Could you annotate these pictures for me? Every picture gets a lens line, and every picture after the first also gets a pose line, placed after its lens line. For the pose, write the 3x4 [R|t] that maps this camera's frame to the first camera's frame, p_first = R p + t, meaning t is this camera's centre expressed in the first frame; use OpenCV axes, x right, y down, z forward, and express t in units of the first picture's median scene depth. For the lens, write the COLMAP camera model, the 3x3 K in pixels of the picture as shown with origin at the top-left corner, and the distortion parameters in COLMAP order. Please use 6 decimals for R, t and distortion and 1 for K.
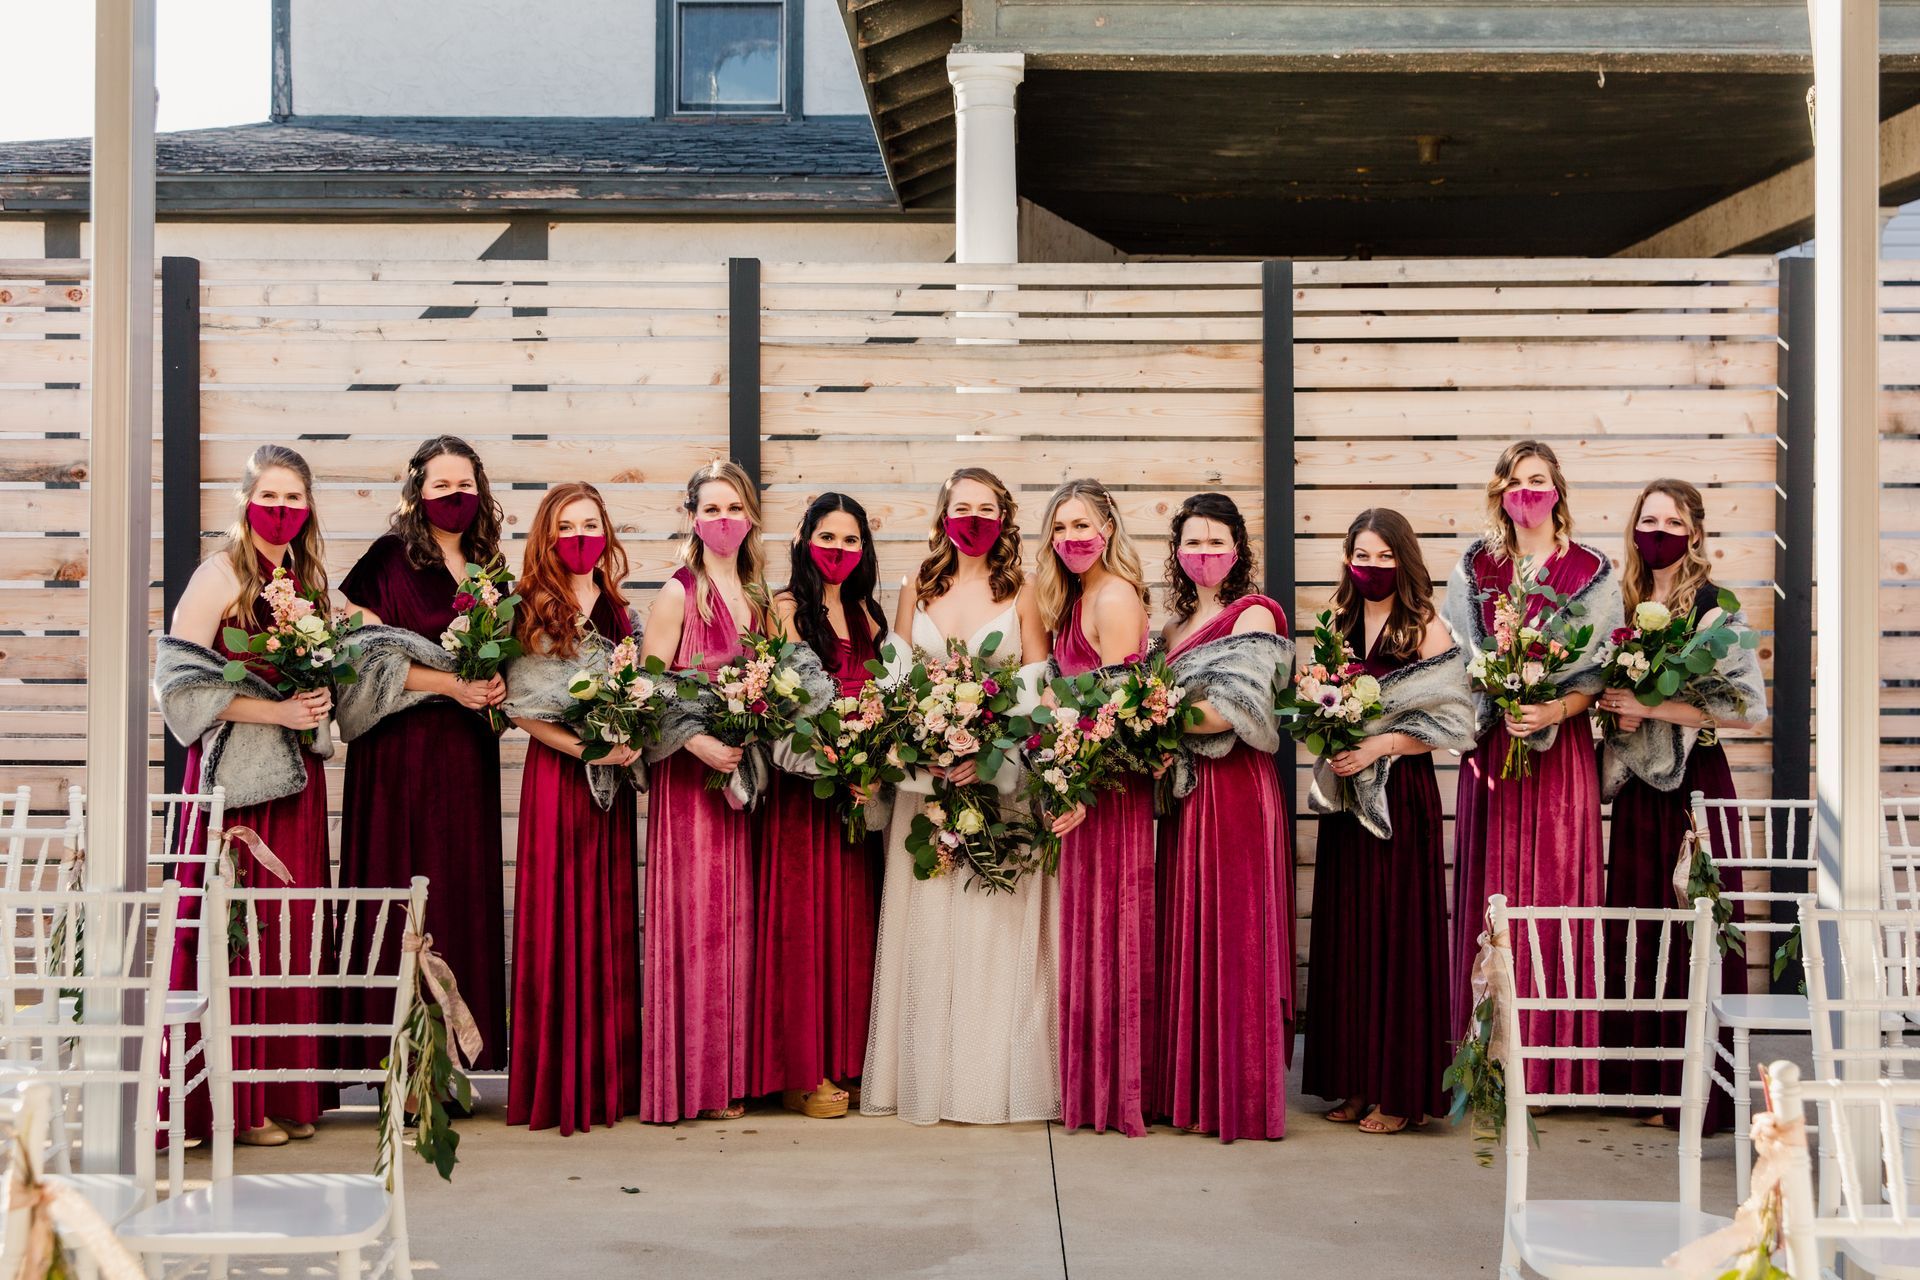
lens RADIAL K [[1885.9, 0, 960.0], [0, 1885.9, 640.0], [0, 0, 1]] dist [0.005799, -0.003333]
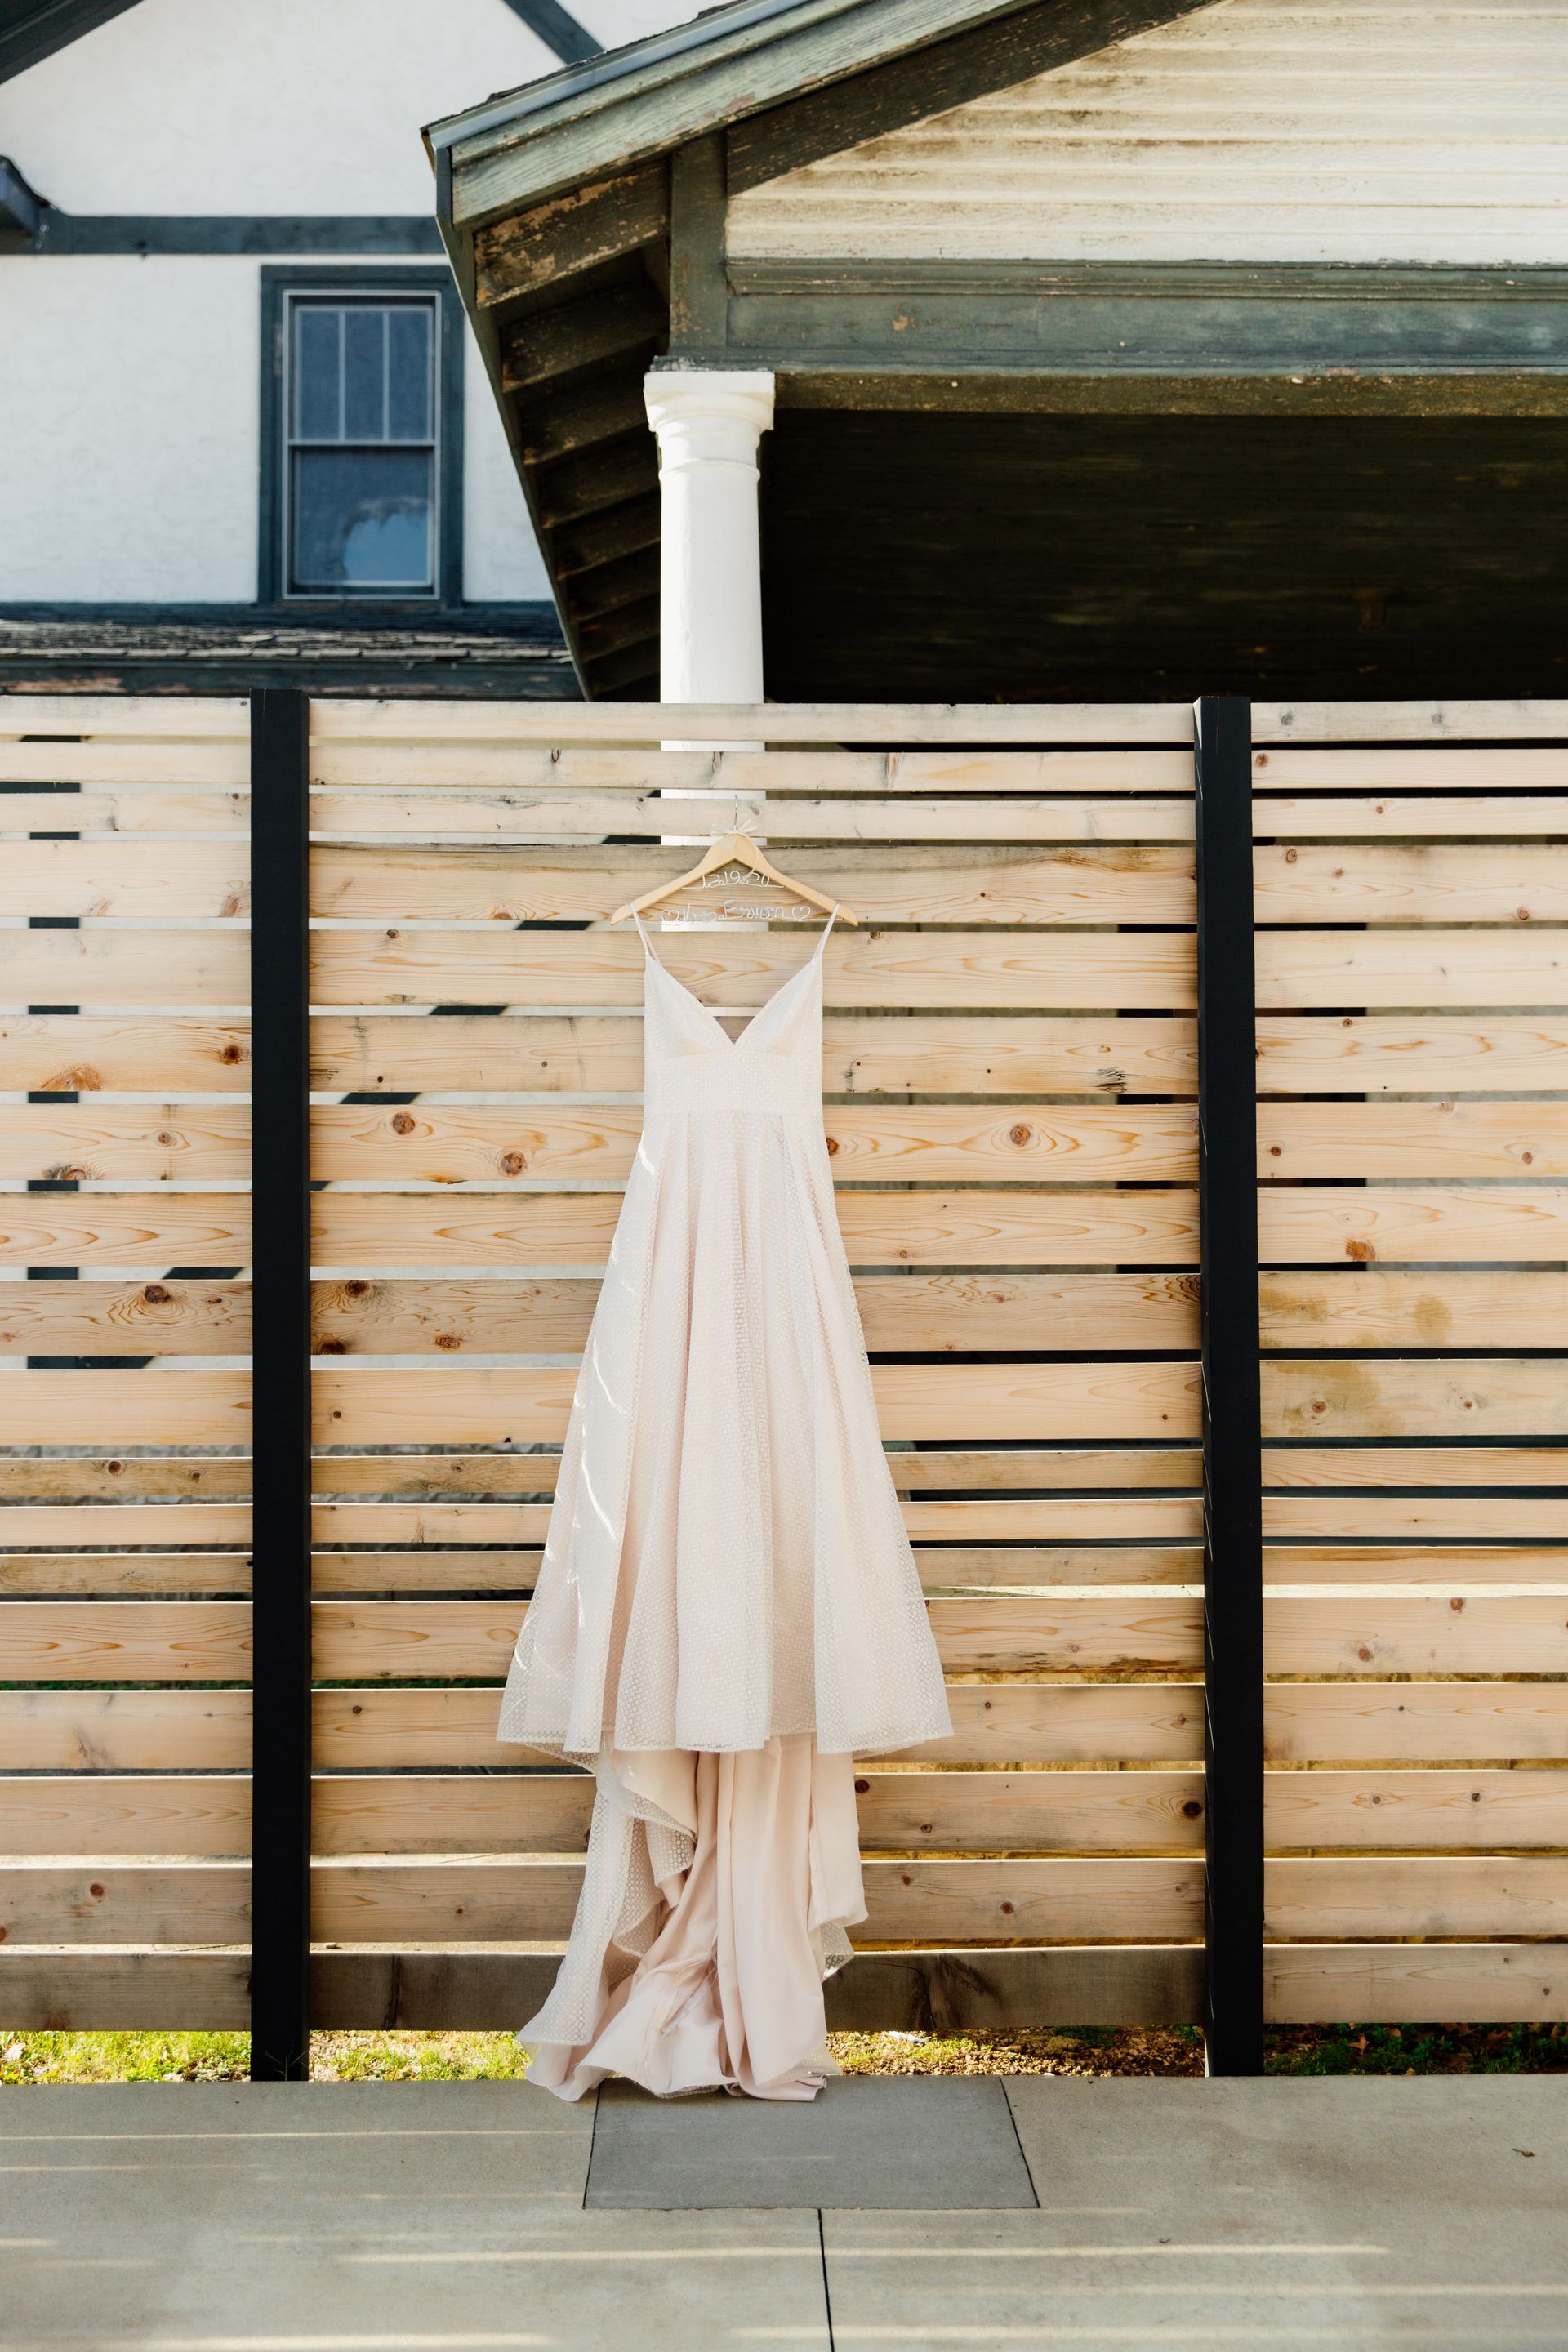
lens RADIAL K [[2310.3, 0, 777.2], [0, 2310.3, 1146.5], [0, 0, 1]] dist [0.005799, -0.003333]
pose [[0.999276, -0.001481, 0.038022, 0.007026], [0.004130, 0.997561, -0.069676, -0.017167], [-0.037826, 0.069782, 0.996845, 0.293151]]
